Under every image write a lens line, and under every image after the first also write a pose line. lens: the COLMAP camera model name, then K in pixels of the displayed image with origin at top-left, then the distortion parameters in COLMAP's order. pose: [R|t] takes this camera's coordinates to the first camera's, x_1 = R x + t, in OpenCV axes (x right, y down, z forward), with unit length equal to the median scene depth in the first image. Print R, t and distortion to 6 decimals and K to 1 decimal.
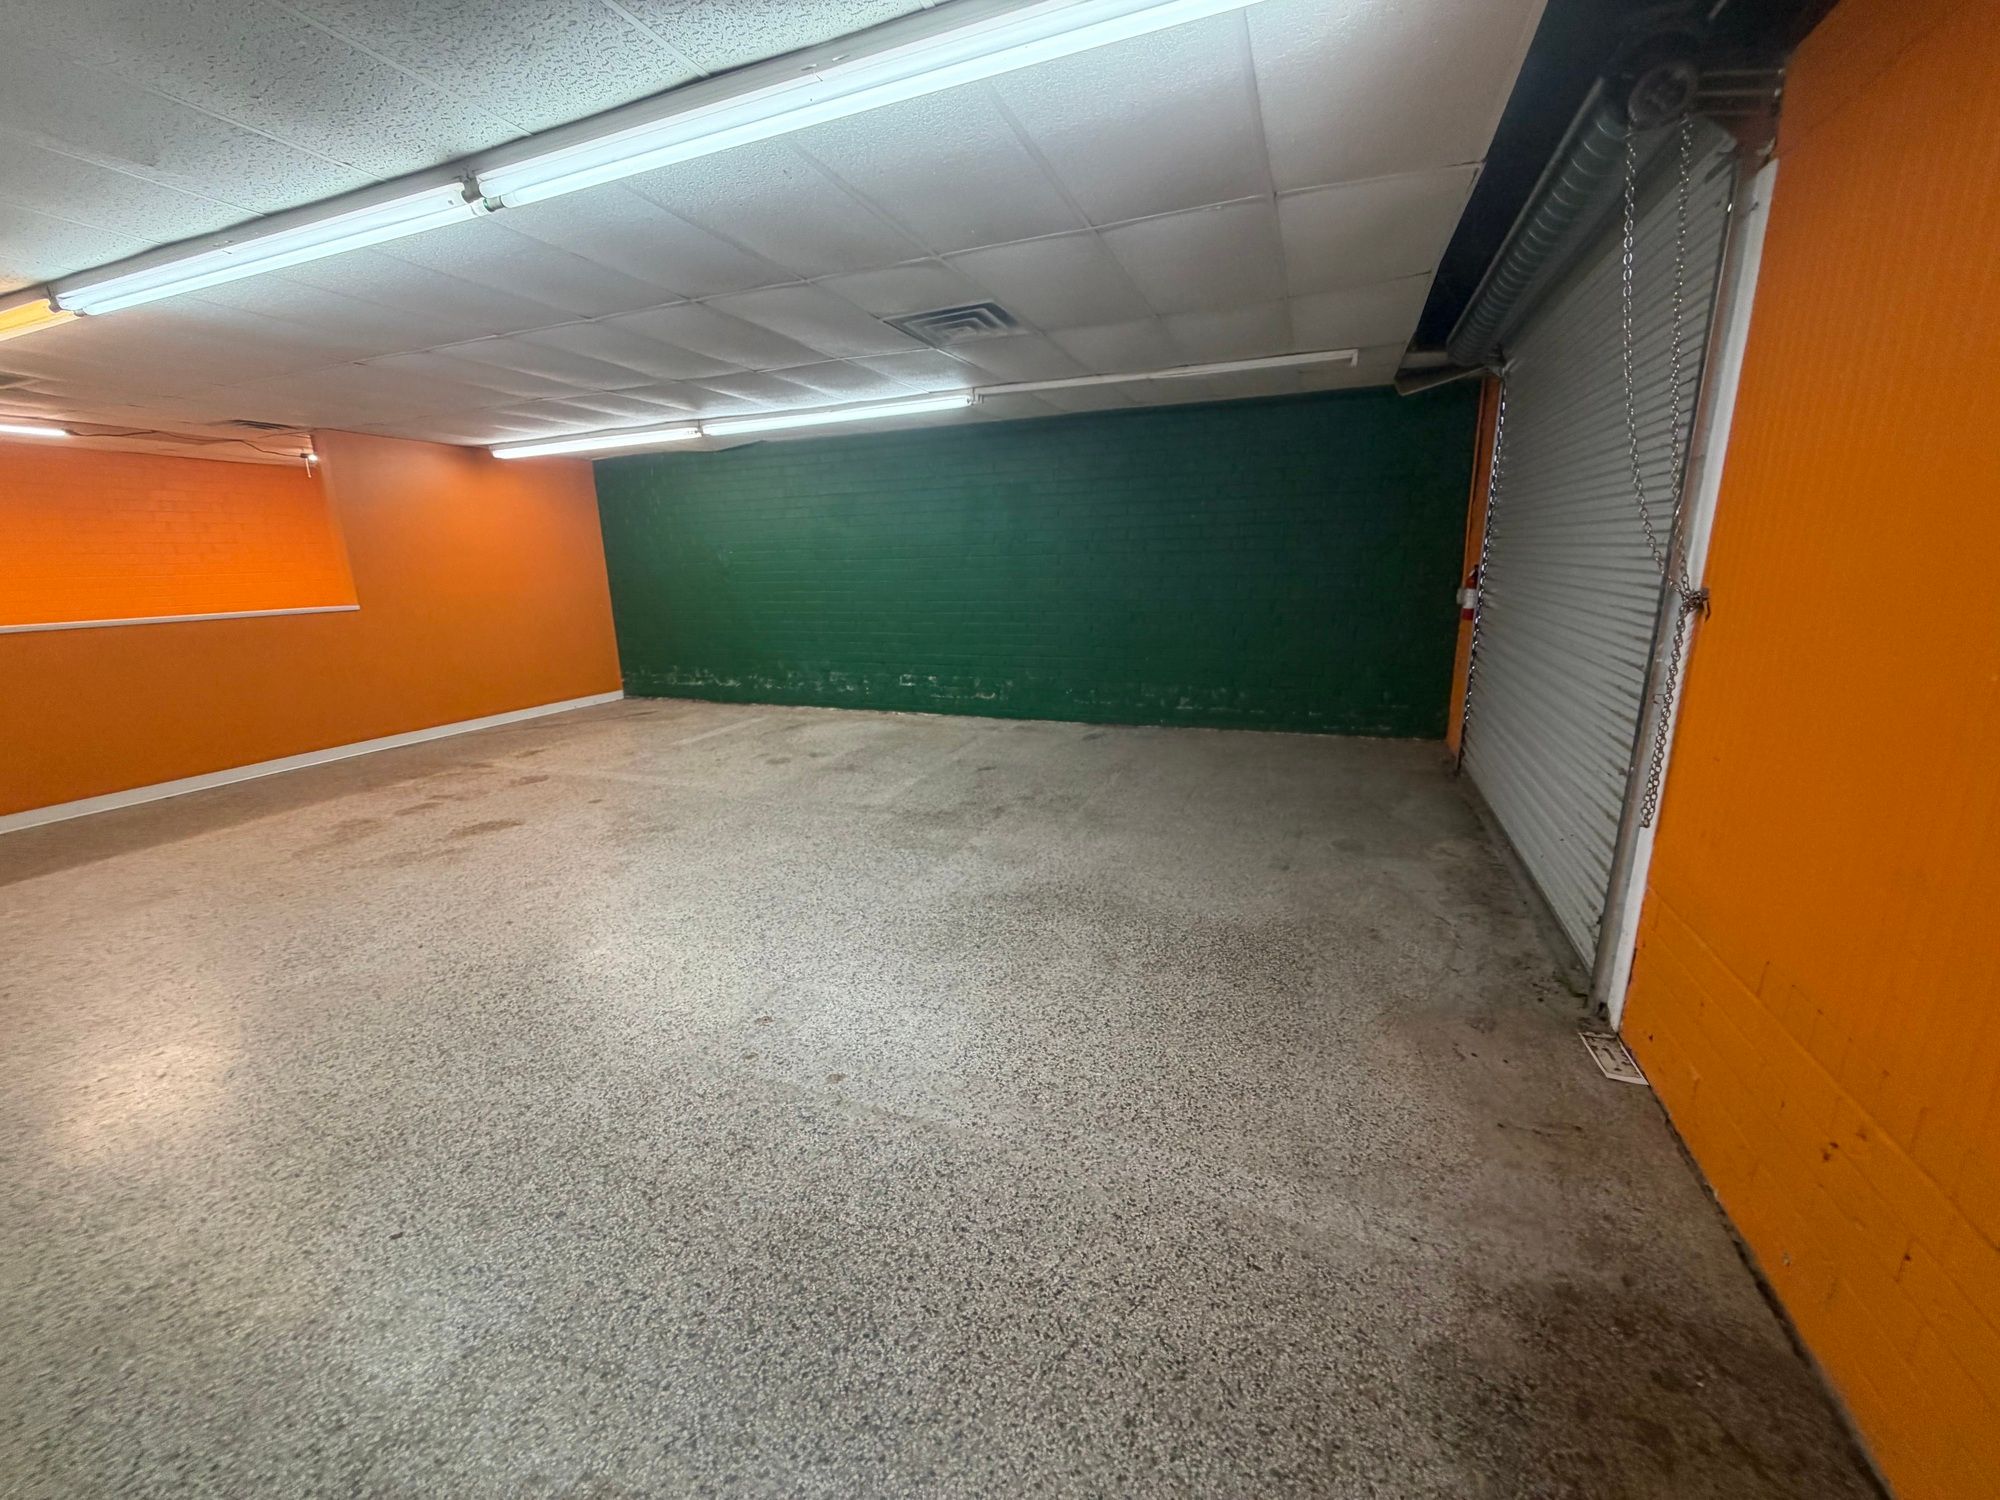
lens RADIAL K [[795.9, 0, 1003.9], [0, 795.9, 754.0], [0, 0, 1]] dist [-0.002429, 0.000139]
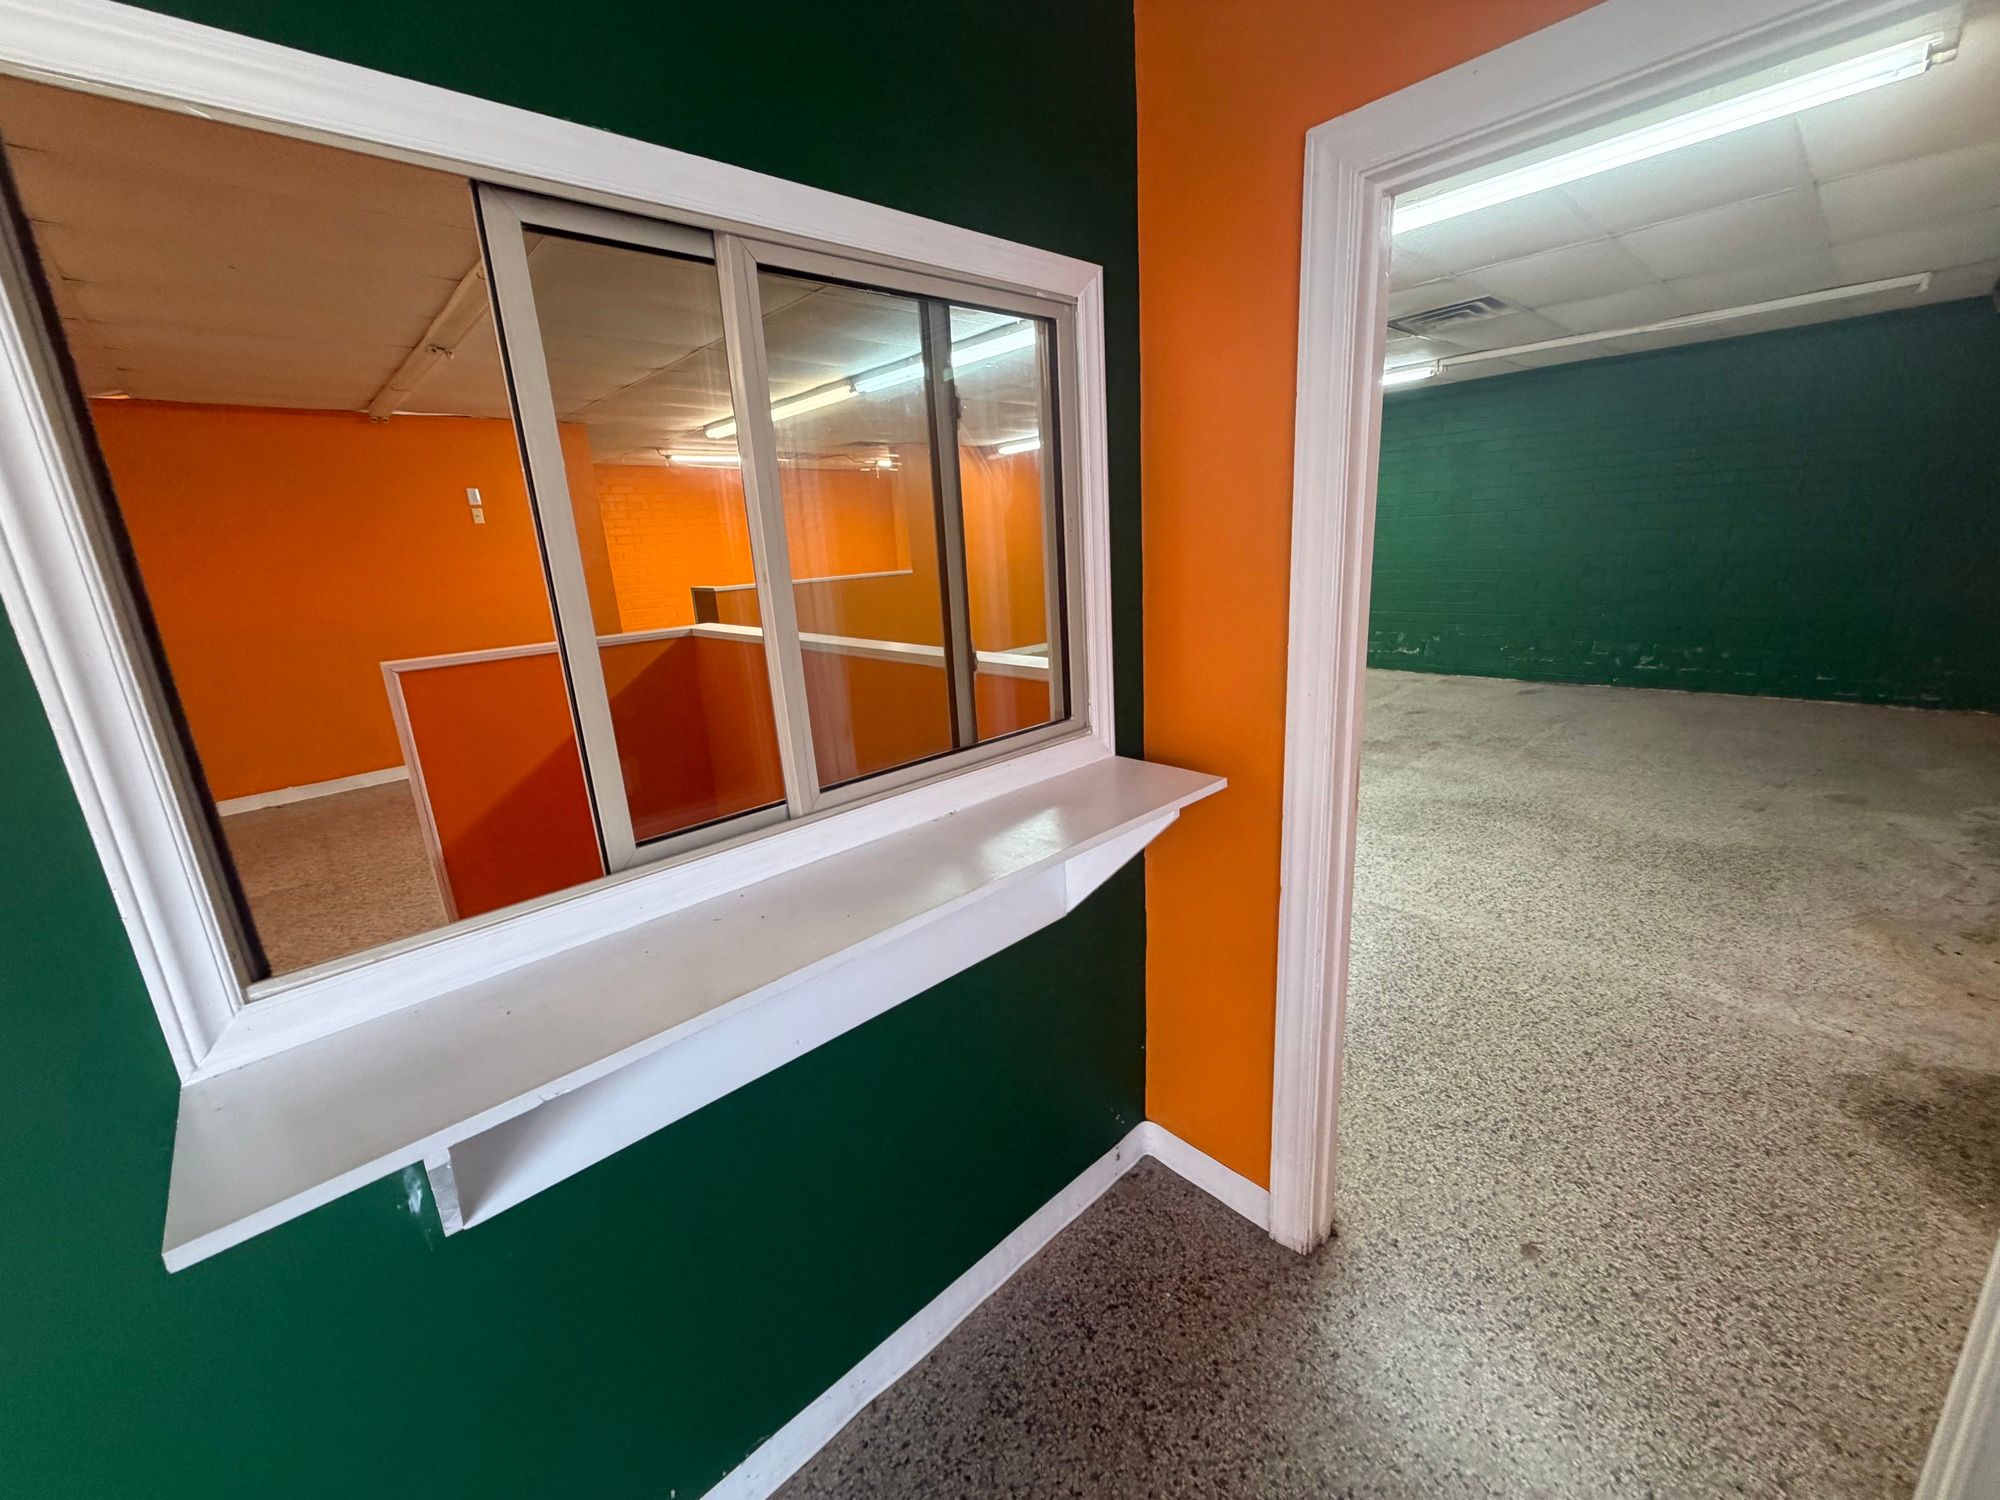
lens RADIAL K [[795.9, 0, 997.3], [0, 795.9, 750.8], [0, 0, 1]] dist [-0.002429, 0.000139]
pose [[0.900882, 0.084434, -0.425773, -0.098927], [-0.068674, 0.996269, 0.052261, 0.075375], [0.428597, -0.017842, 0.903319, -0.331656]]
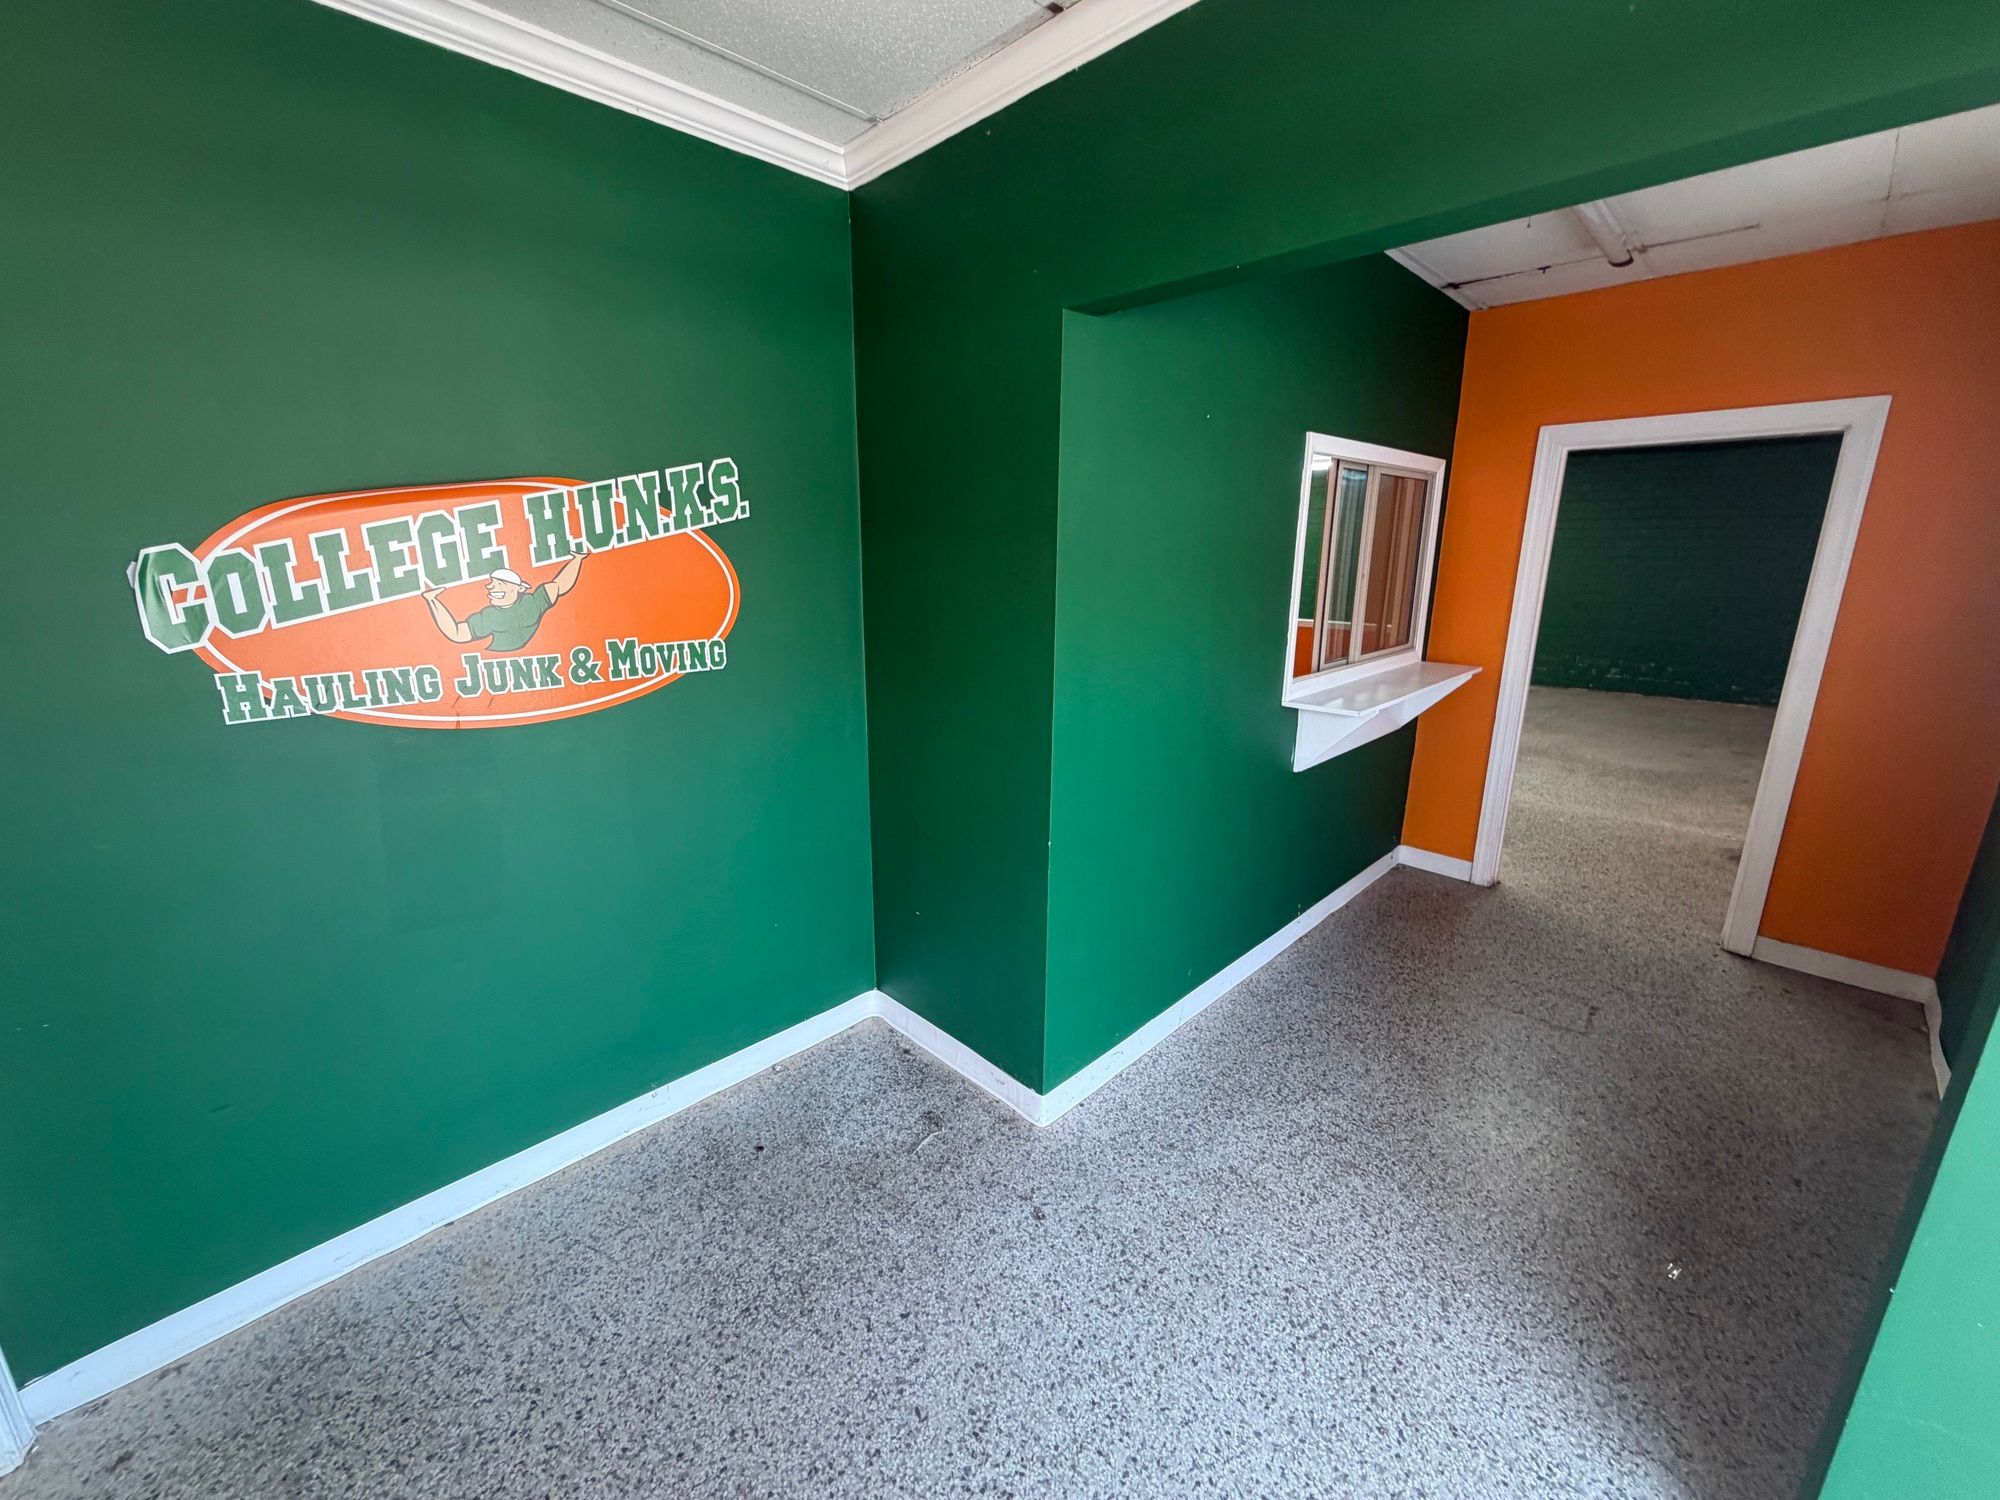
lens RADIAL K [[795.9, 0, 995.9], [0, 795.9, 747.7], [0, 0, 1]] dist [-0.002429, 0.000139]
pose [[0.913672, 0.123747, -0.387157, -0.297790], [-0.119812, 0.992201, 0.034386, 0.222397], [0.388393, 0.014968, 0.921372, -0.988156]]
